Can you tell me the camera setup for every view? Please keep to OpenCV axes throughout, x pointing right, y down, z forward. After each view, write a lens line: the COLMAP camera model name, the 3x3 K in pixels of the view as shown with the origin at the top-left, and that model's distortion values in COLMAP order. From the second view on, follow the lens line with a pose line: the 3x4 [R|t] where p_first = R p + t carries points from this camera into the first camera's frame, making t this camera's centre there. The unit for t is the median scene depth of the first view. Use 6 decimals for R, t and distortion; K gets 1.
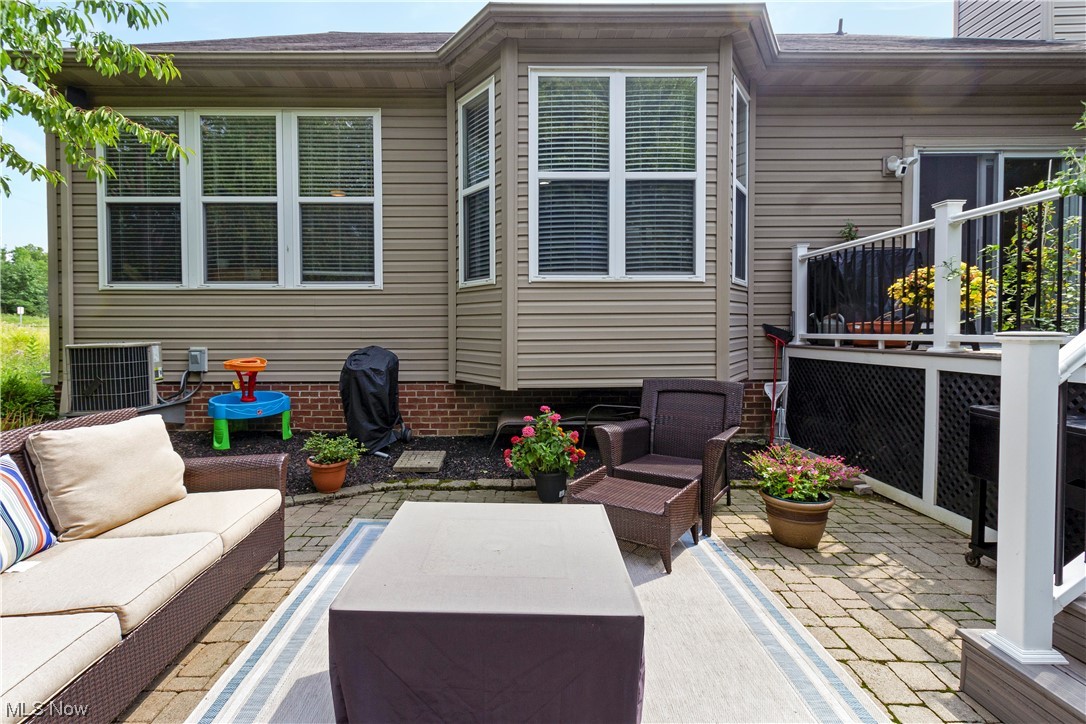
lens RADIAL K [[520.9, 0, 513.2], [0, 520.9, 343.9], [0, 0, 1]] dist [0.002527, 0.000374]
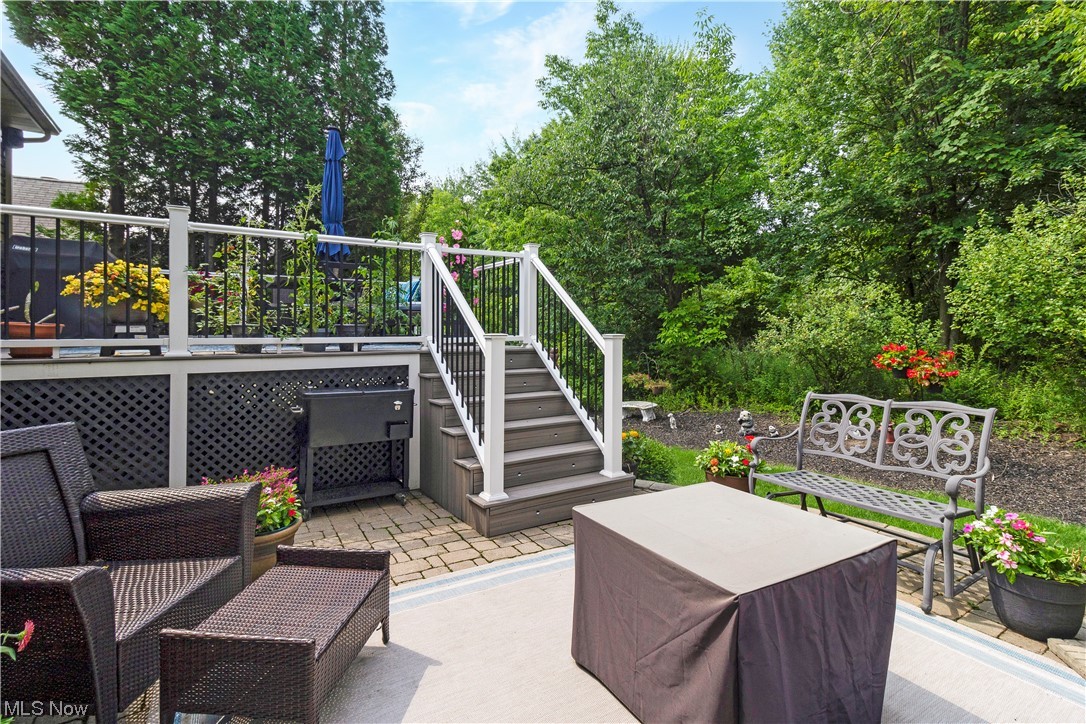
lens RADIAL K [[506.2, 0, 543.5], [0, 506.2, 331.5], [0, 0, 1]] dist [0.000853, 0.000141]
pose [[-0.529696, 0.005508, 0.848170, -0.282821], [0.023776, 0.999682, 0.008357, -0.017225], [-0.847854, 0.024593, -0.529659, 0.704983]]
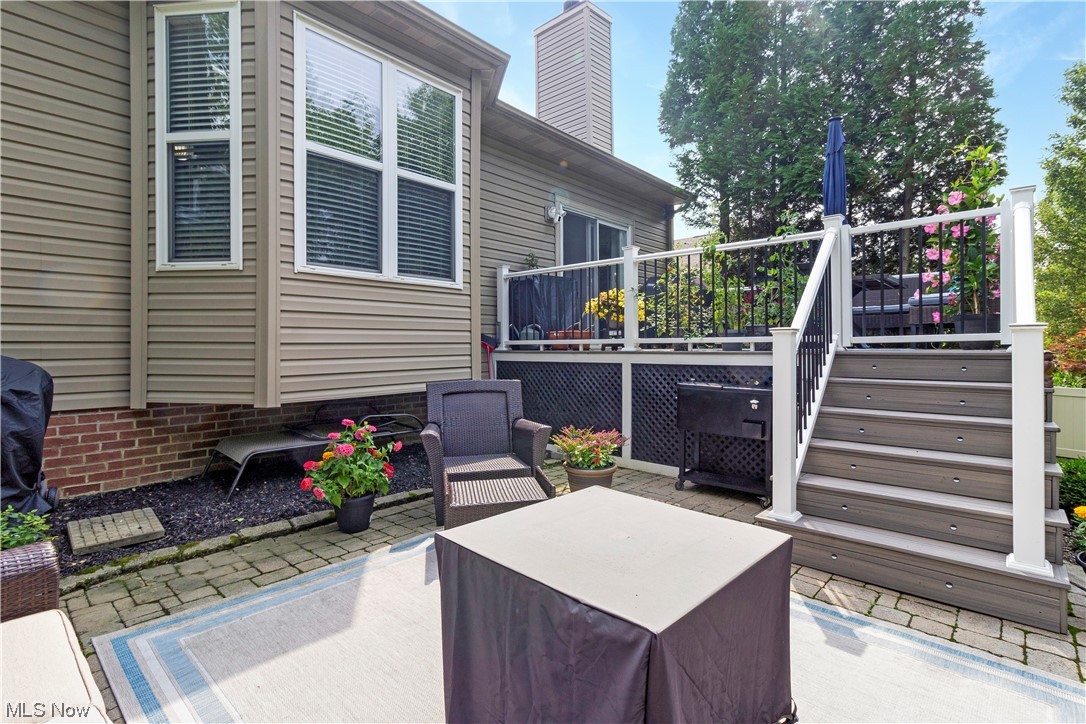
lens RADIAL K [[523.6, 0, 542.0], [0, 523.6, 345.6], [0, 0, 1]] dist [-0.000887, -0.000055]
pose [[0.669703, 0.002562, 0.742624, -0.311098], [0.019910, 0.999573, -0.021403, 0.020700], [-0.742362, 0.029120, 0.669366, 0.166652]]
